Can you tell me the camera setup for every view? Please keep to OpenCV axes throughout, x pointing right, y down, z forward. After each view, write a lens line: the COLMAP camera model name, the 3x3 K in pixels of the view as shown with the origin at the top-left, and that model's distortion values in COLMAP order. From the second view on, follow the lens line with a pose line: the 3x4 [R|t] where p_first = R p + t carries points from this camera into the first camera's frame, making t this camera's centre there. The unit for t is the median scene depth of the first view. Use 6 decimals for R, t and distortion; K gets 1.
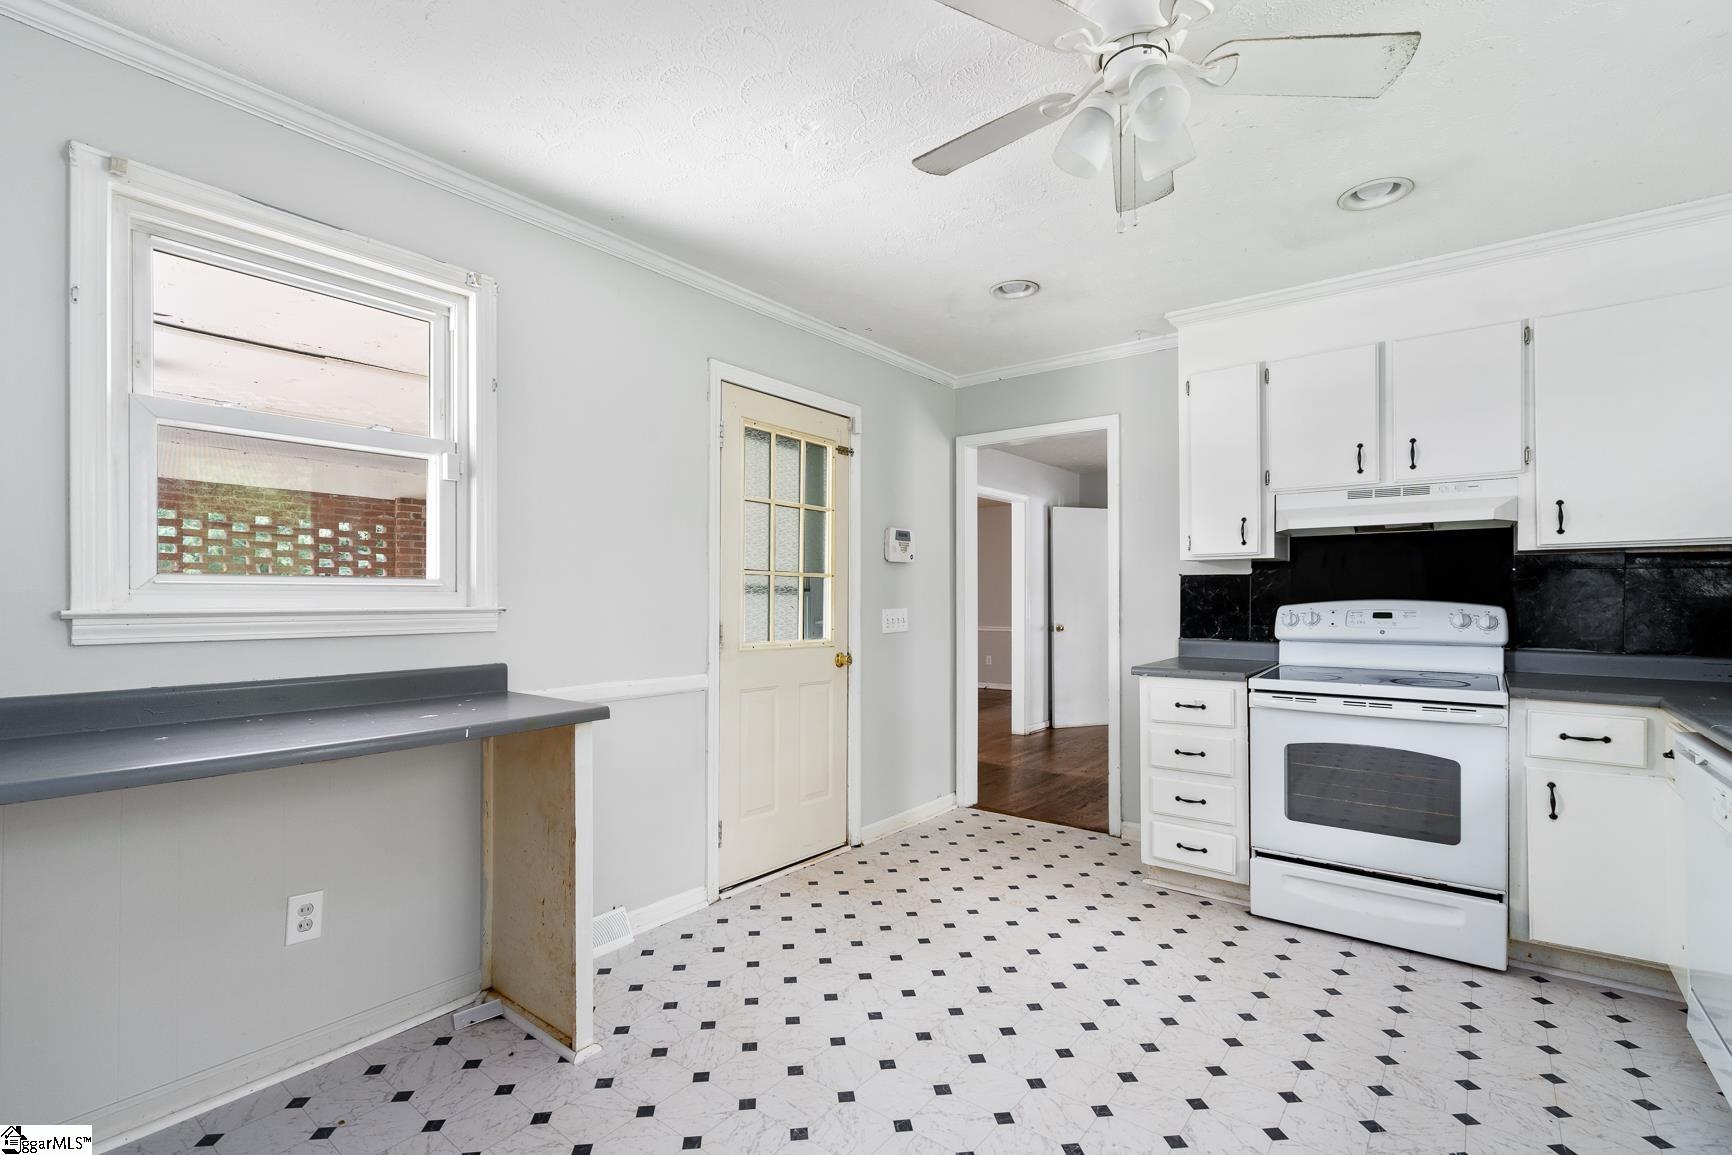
lens RADIAL K [[794.1, 0, 873.3], [0, 794.1, 594.2], [0, 0, 1]] dist [-0.000530, -0.000140]
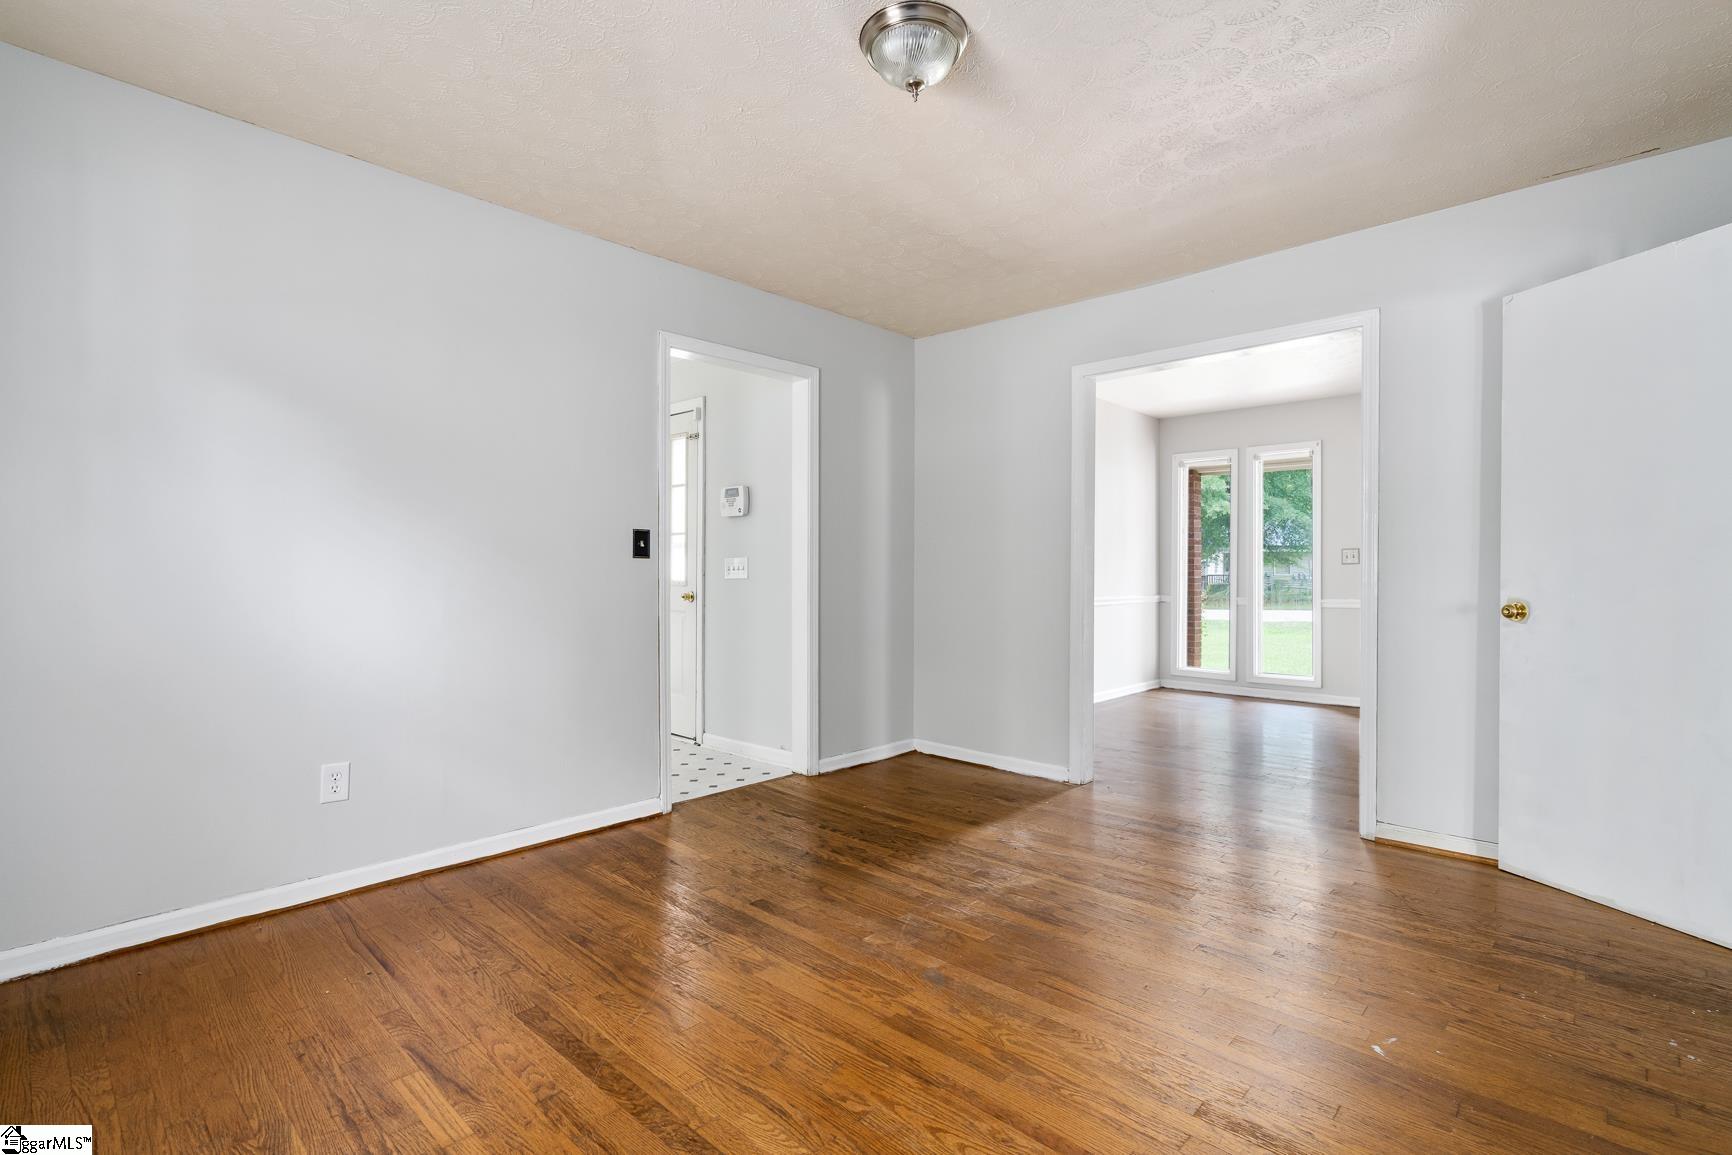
lens RADIAL K [[820.9, 0, 866.0], [0, 820.9, 577.5], [0, 0, 1]] dist [0.003786, -0.000525]
pose [[-0.100719, 0.008864, -0.994875, 1.576096], [0.005689, 0.999949, 0.008333, 0.050663], [0.994899, -0.004820, -0.100765, 1.754837]]
